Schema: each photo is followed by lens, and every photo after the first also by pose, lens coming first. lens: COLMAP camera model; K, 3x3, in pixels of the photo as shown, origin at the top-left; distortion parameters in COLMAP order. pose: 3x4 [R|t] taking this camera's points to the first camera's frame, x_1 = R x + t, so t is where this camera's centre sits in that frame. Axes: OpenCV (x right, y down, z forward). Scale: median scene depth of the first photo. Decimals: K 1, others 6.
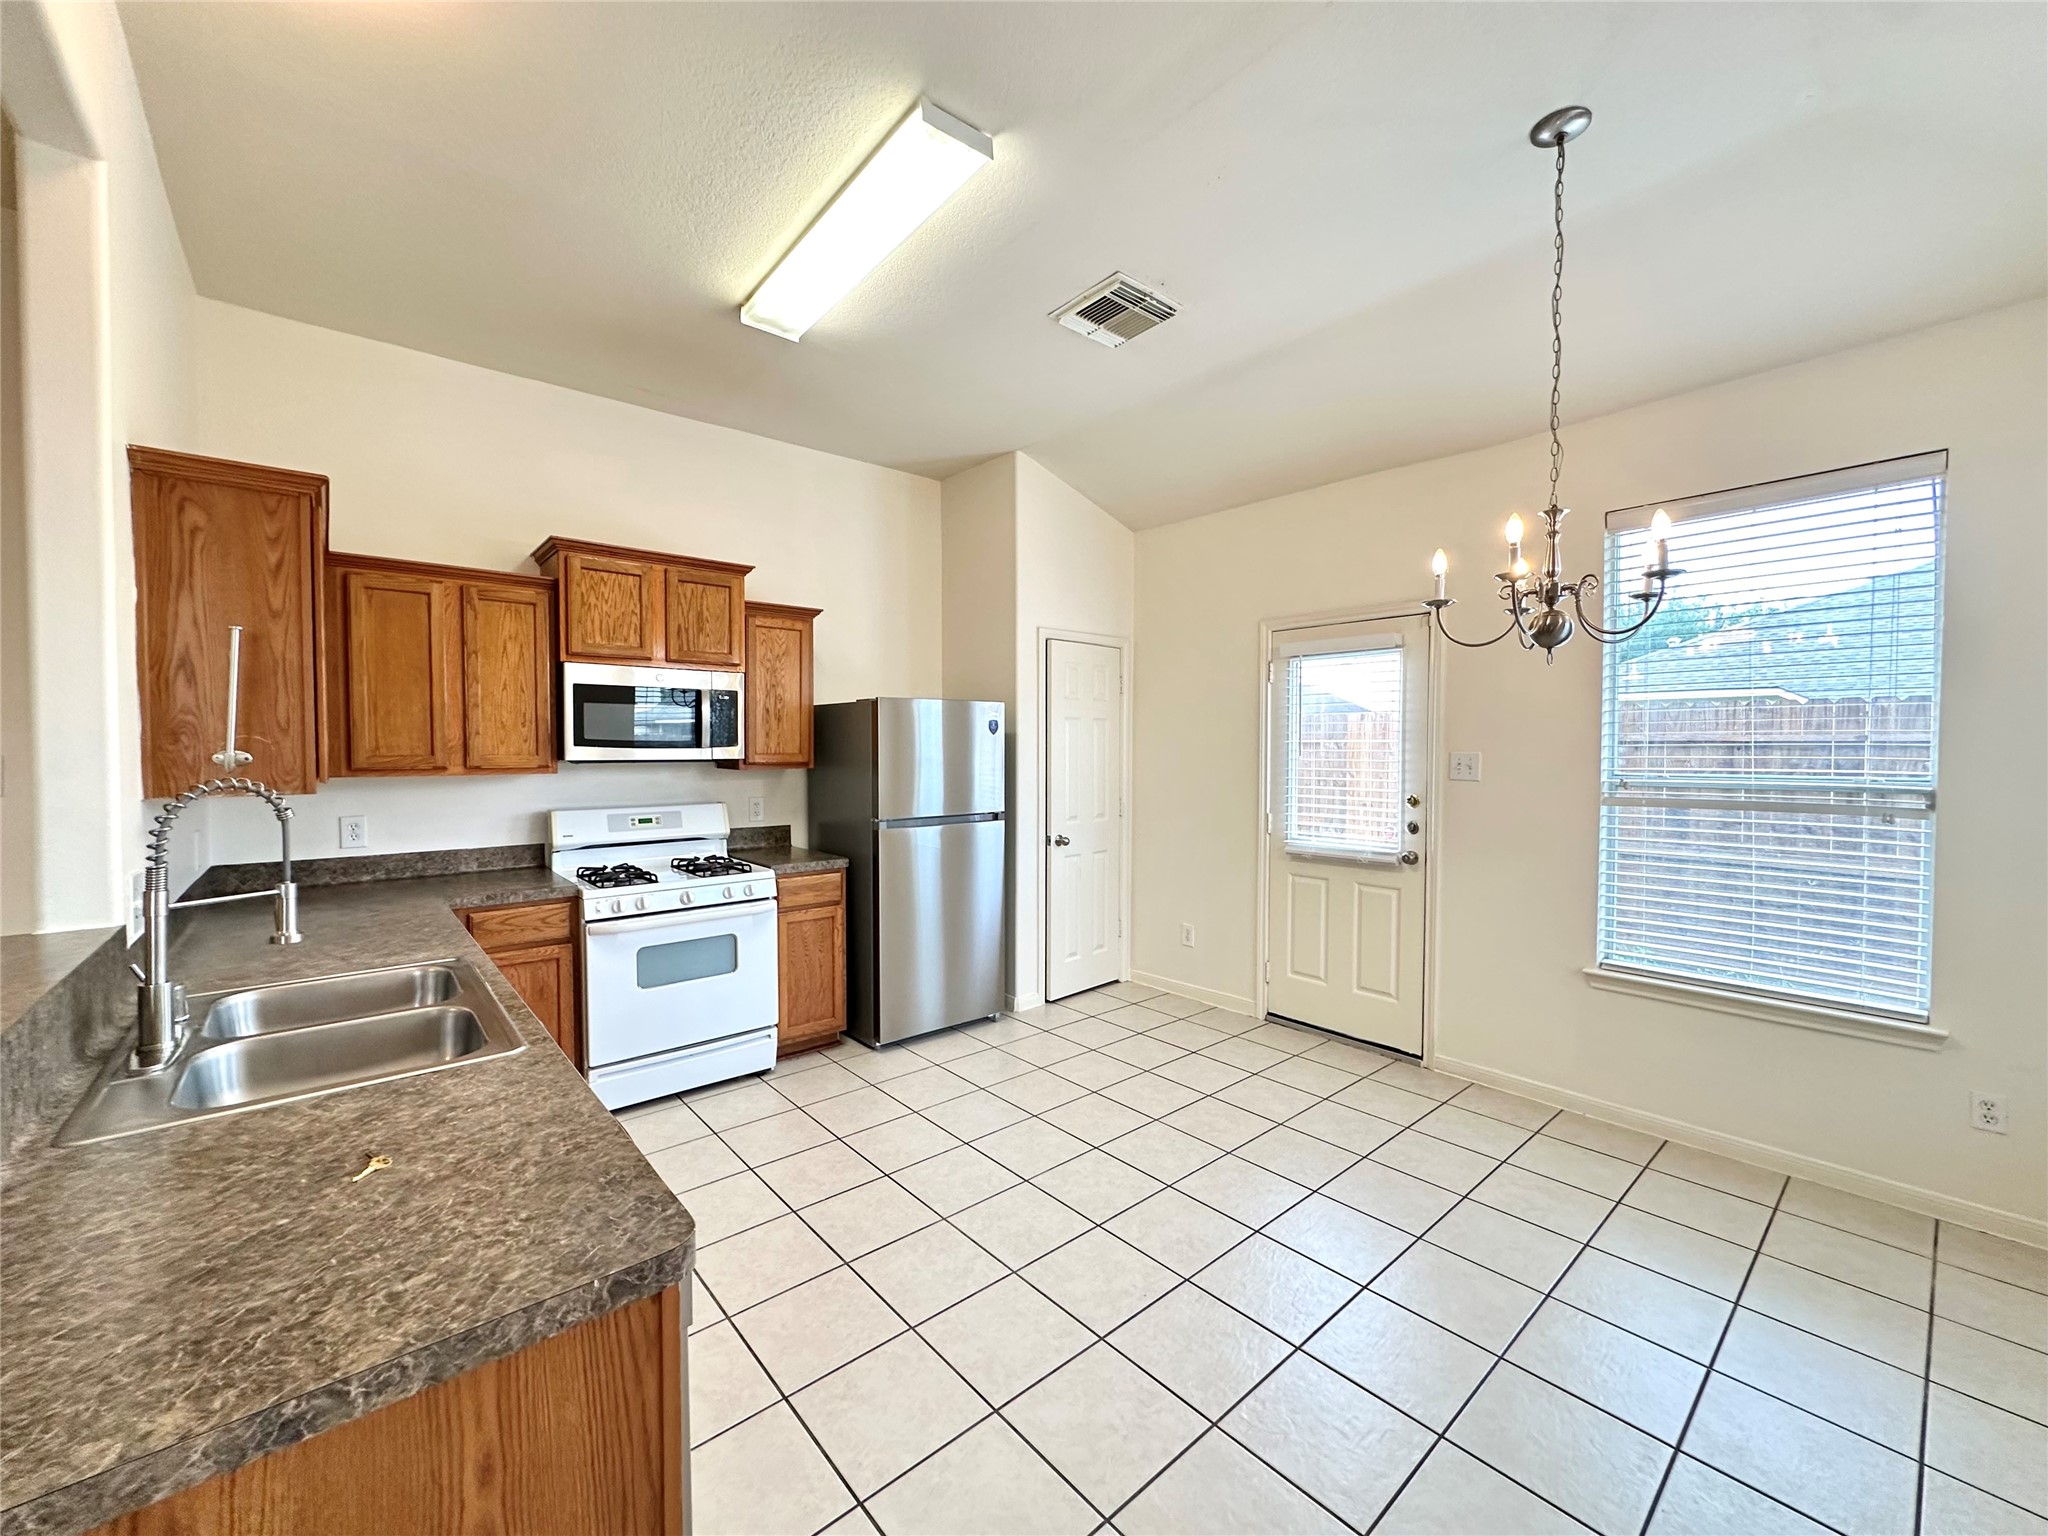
lens RADIAL K [[814.1, 0, 1024.0], [0, 814.1, 768.0], [0, 0, 1]] dist [-0.006101, 0.000144]
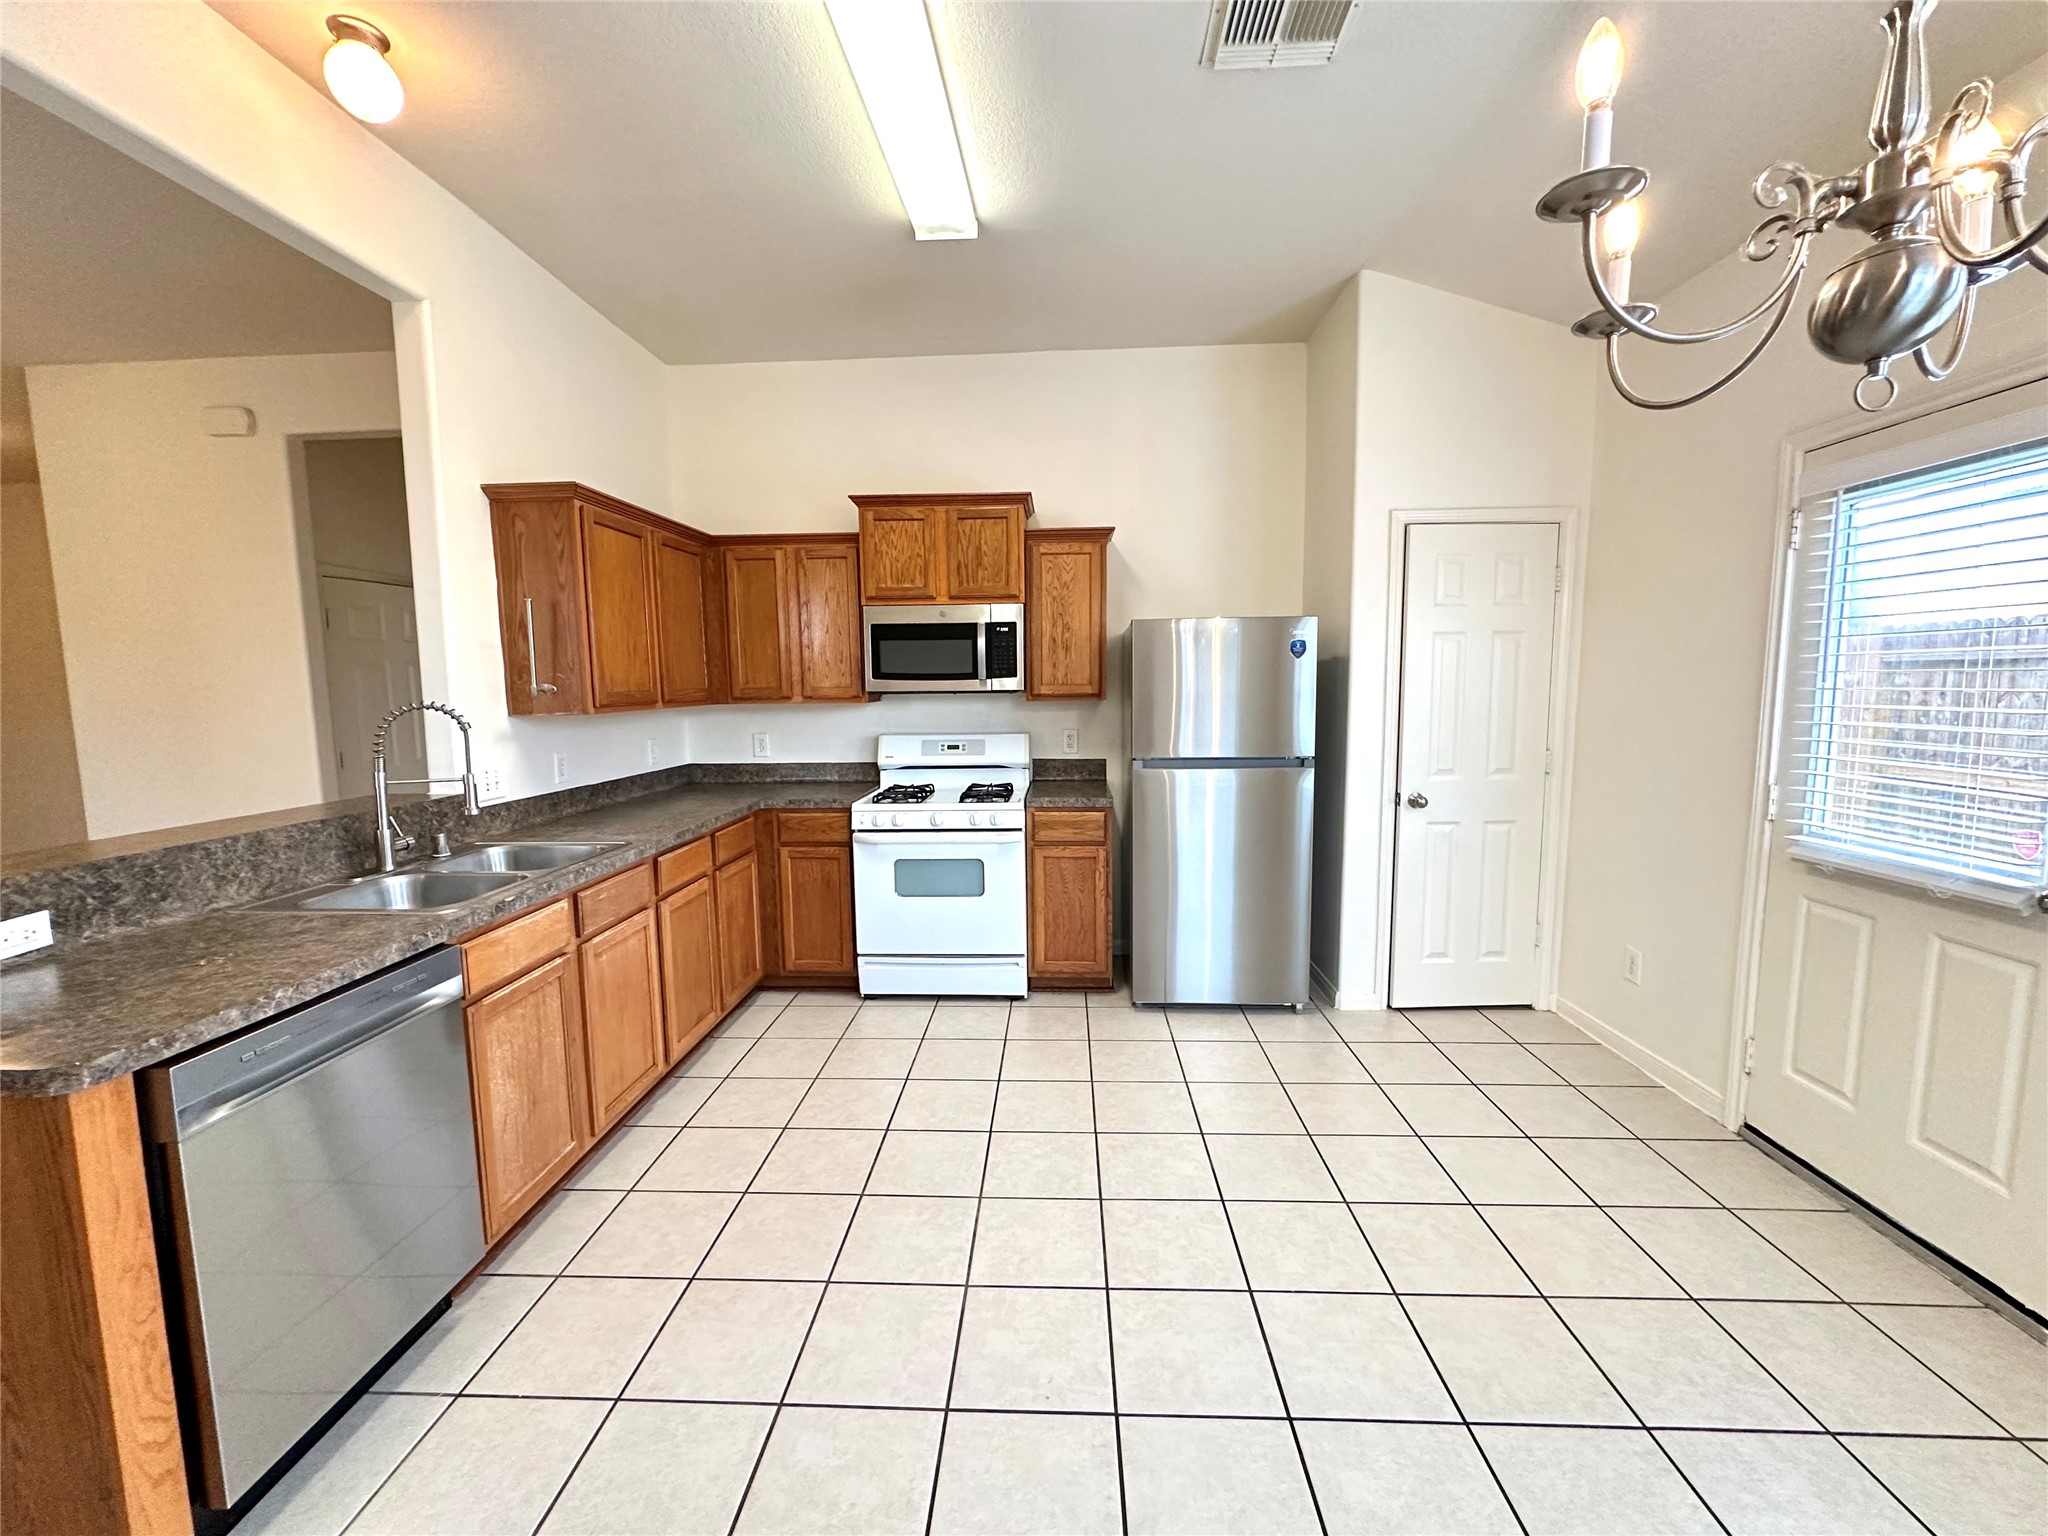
lens RADIAL K [[814.1, 0, 1024.0], [0, 814.1, 768.0], [0, 0, 1]] dist [-0.006101, 0.000144]
pose [[0.725014, 0.062781, -0.685866, 0.355294], [-0.006950, 0.996453, 0.083864, 0.000412], [0.688699, -0.056036, 0.722879, 0.272003]]
